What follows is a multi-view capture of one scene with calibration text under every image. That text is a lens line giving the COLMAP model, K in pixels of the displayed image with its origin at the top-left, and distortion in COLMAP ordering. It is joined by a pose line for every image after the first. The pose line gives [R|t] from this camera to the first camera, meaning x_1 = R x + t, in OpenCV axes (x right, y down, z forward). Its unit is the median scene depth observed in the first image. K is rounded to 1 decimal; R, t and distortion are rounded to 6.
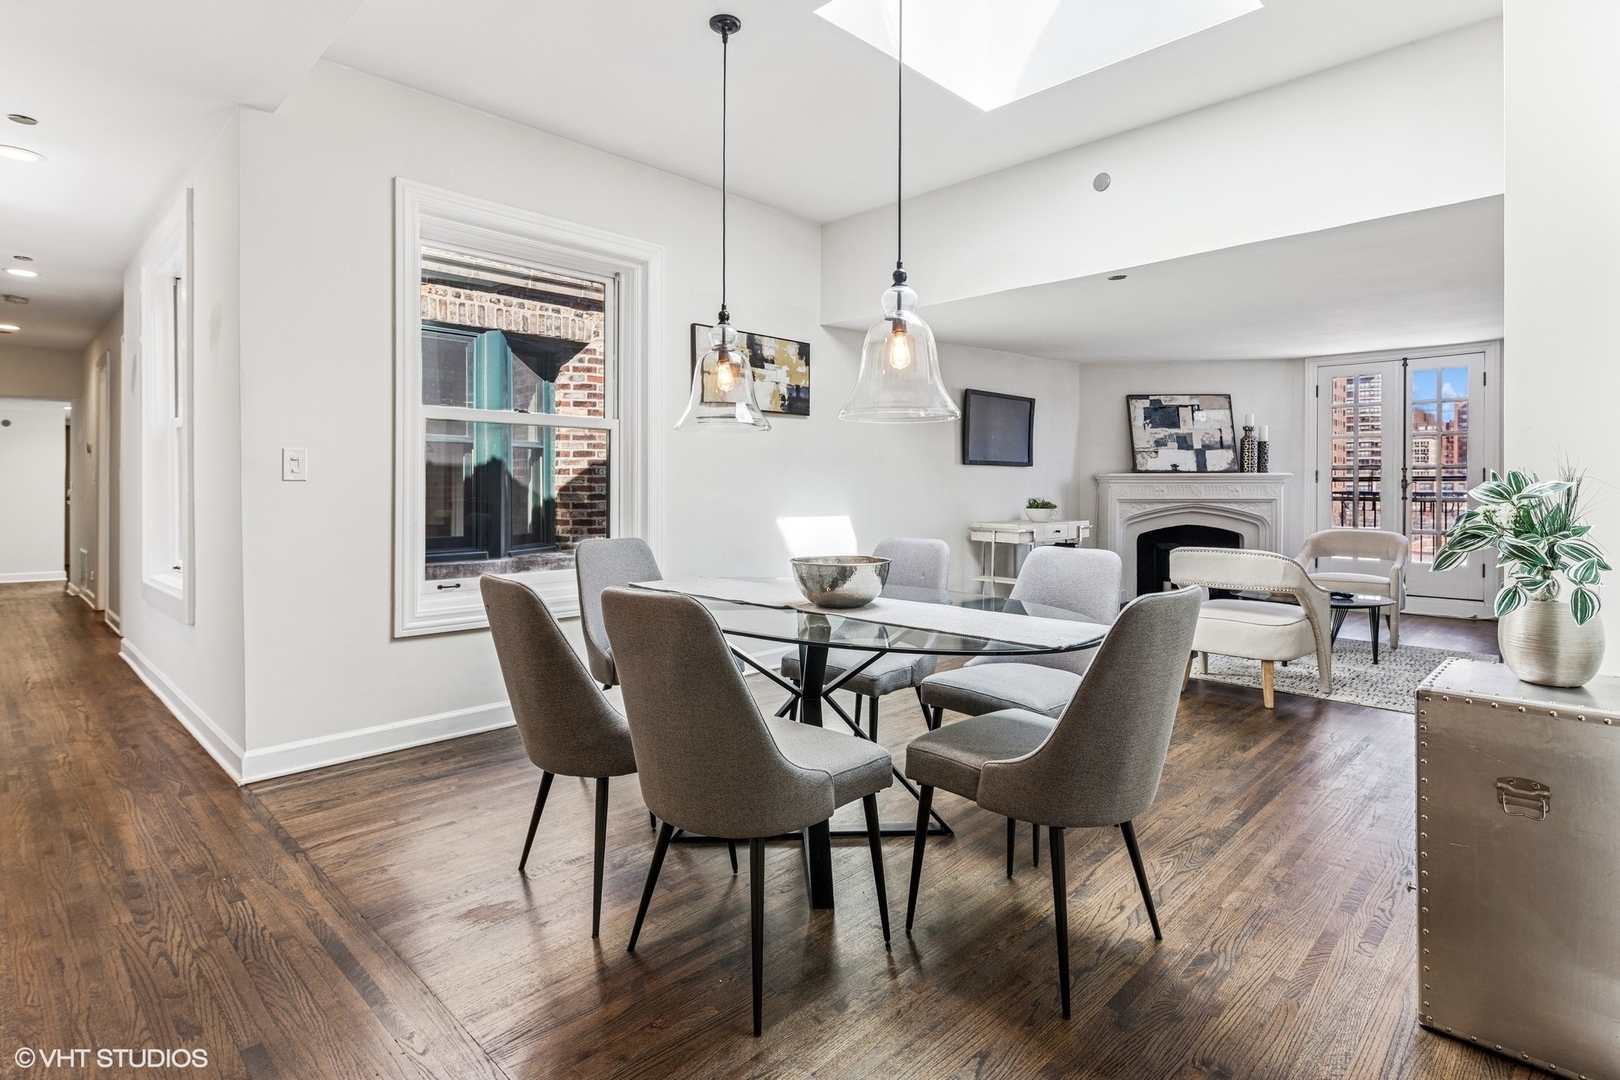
lens RADIAL K [[829.4, 0, 794.9], [0, 829.4, 490.9], [0, 0, 1]] dist [0.000317, -0.000265]
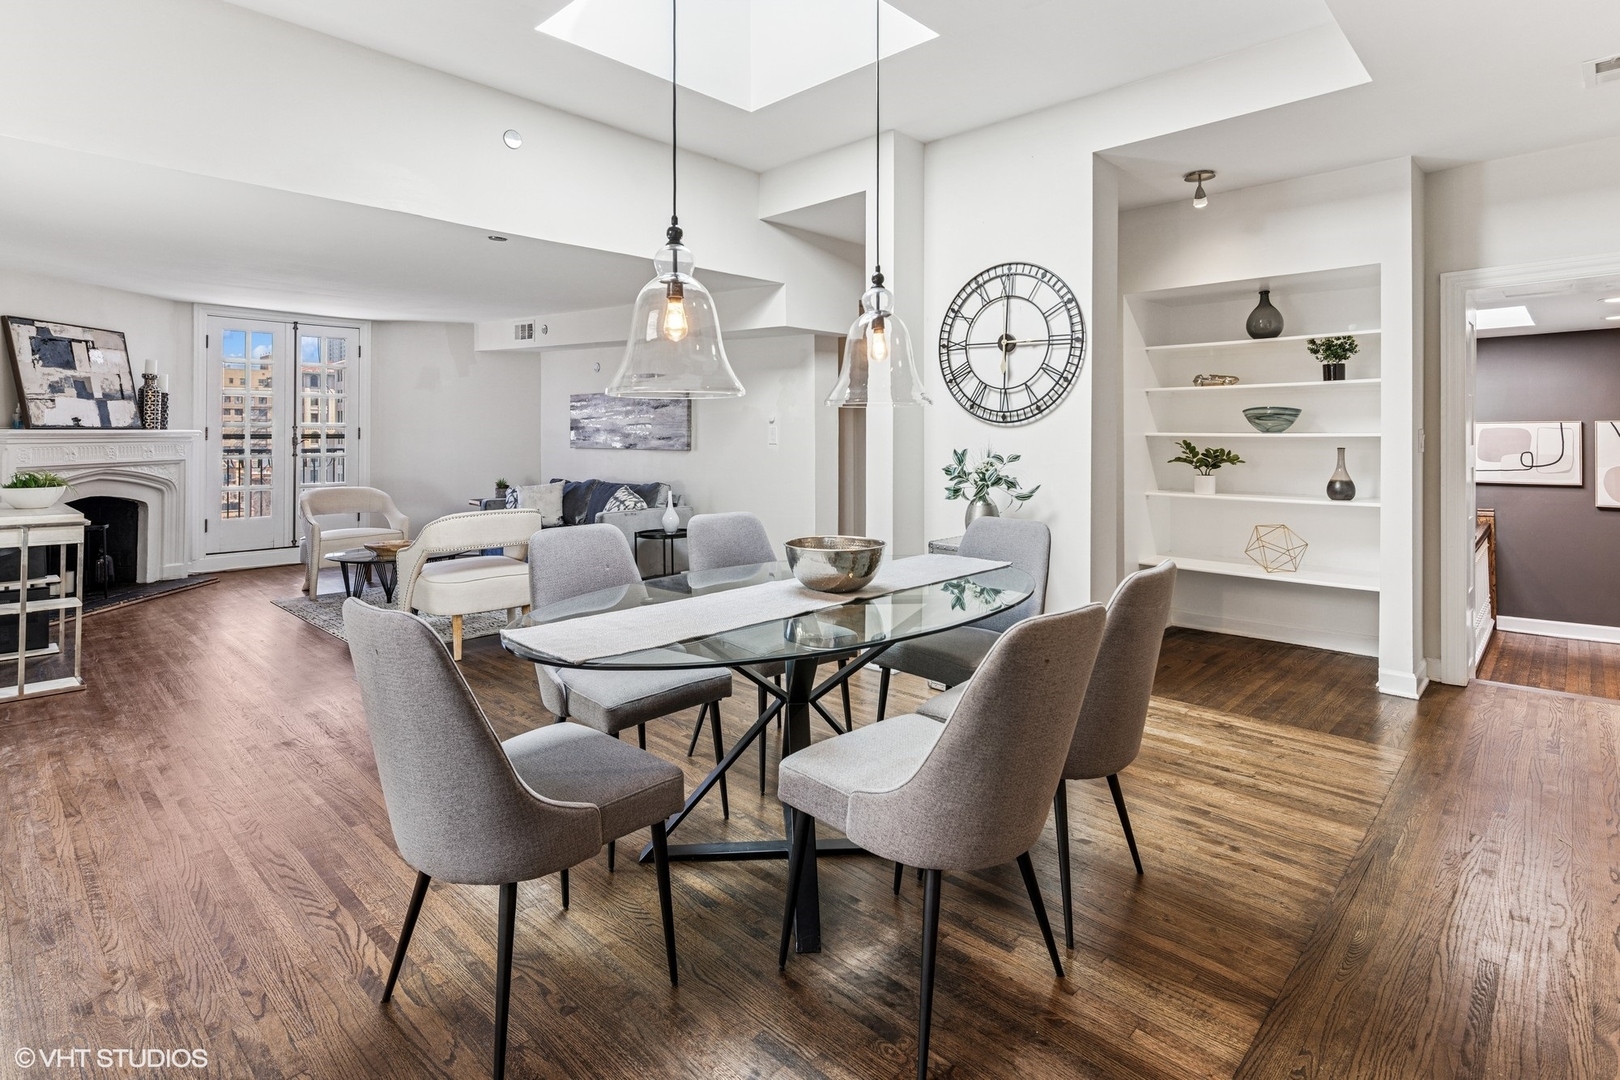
lens RADIAL K [[808.6, 0, 808.0], [0, 808.6, 446.1], [0, 0, 1]] dist [0.008865, -0.005710]
pose [[-0.024386, -0.016813, 0.999561, -0.294642], [-0.001618, 0.999858, 0.016778, -0.019617], [-0.999701, -0.001208, -0.024410, 0.352322]]
